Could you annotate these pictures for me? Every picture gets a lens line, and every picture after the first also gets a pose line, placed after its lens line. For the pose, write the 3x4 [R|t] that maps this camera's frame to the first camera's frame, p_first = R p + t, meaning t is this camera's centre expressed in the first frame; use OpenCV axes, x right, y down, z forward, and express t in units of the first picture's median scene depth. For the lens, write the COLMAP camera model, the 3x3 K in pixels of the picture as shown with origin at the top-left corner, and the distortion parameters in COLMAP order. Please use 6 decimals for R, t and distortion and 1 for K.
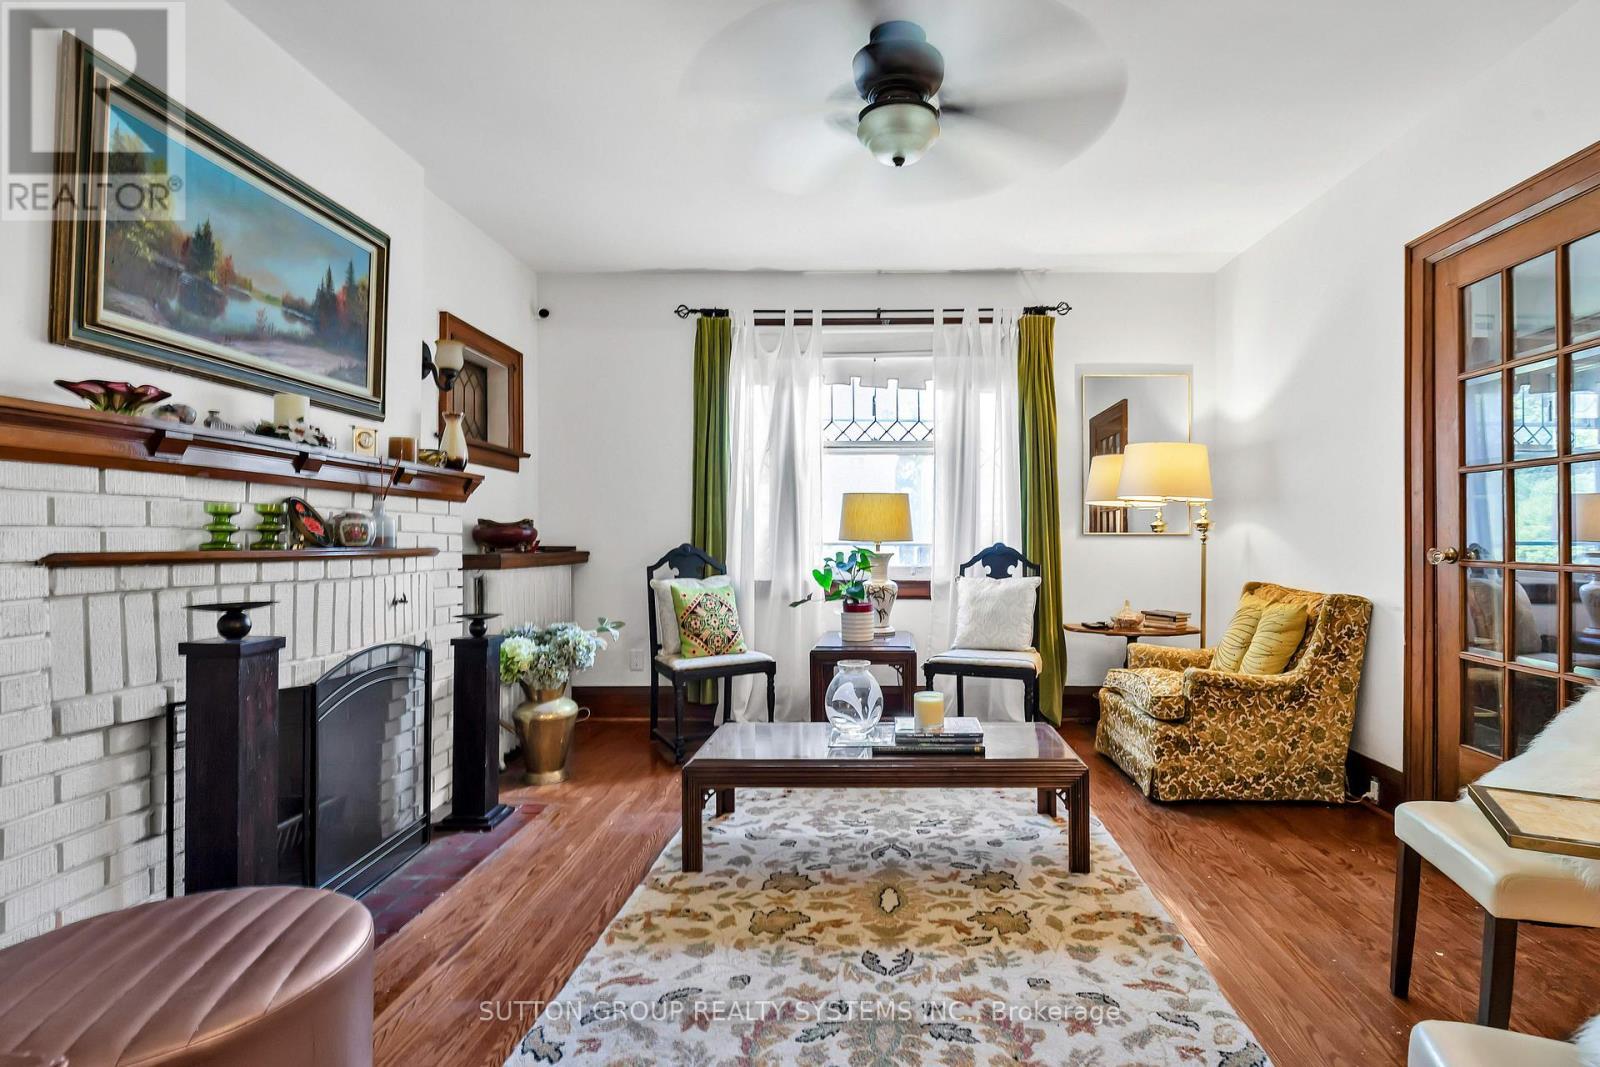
lens RADIAL K [[803.9, 0, 857.2], [0, 803.9, 533.5], [0, 0, 1]] dist [0.001067, -0.001449]
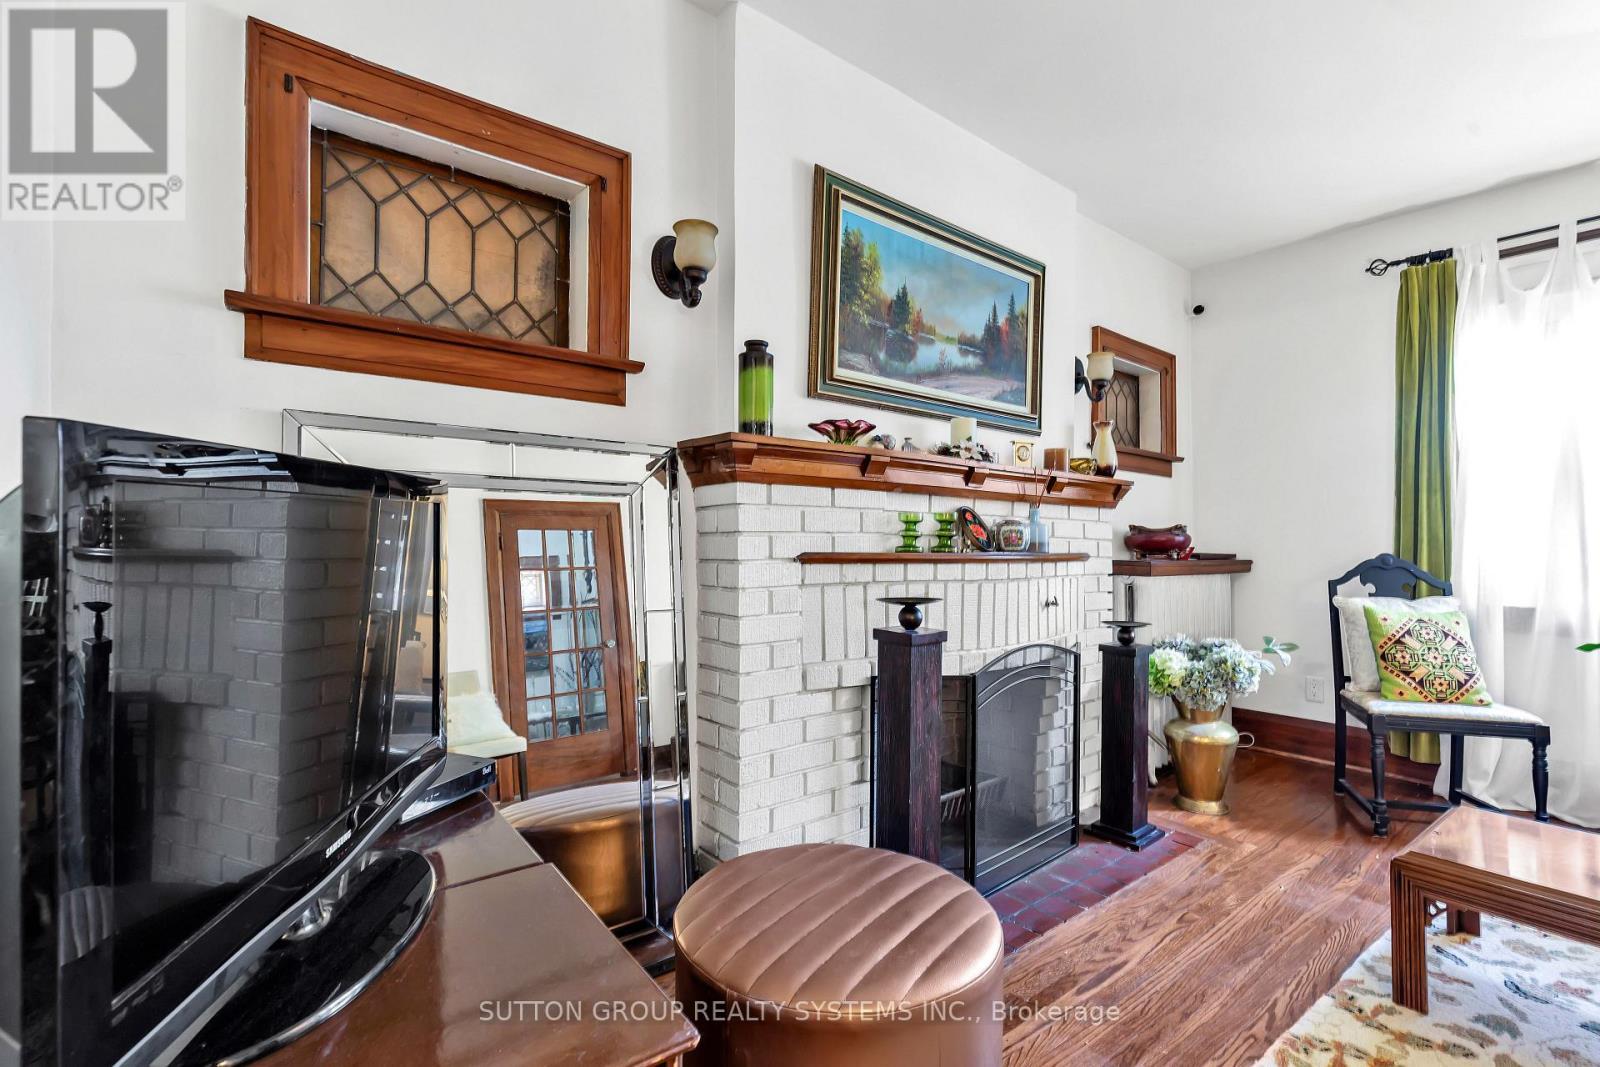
lens RADIAL K [[738.6, 0, 807.6], [0, 738.6, 518.1], [0, 0, 1]] dist [0.003438, -0.000607]
pose [[0.648308, -0.013603, -0.761257, -0.044857], [-0.007525, 0.999677, -0.024272, -0.002037], [0.761341, 0.021464, 0.647996, 0.150418]]
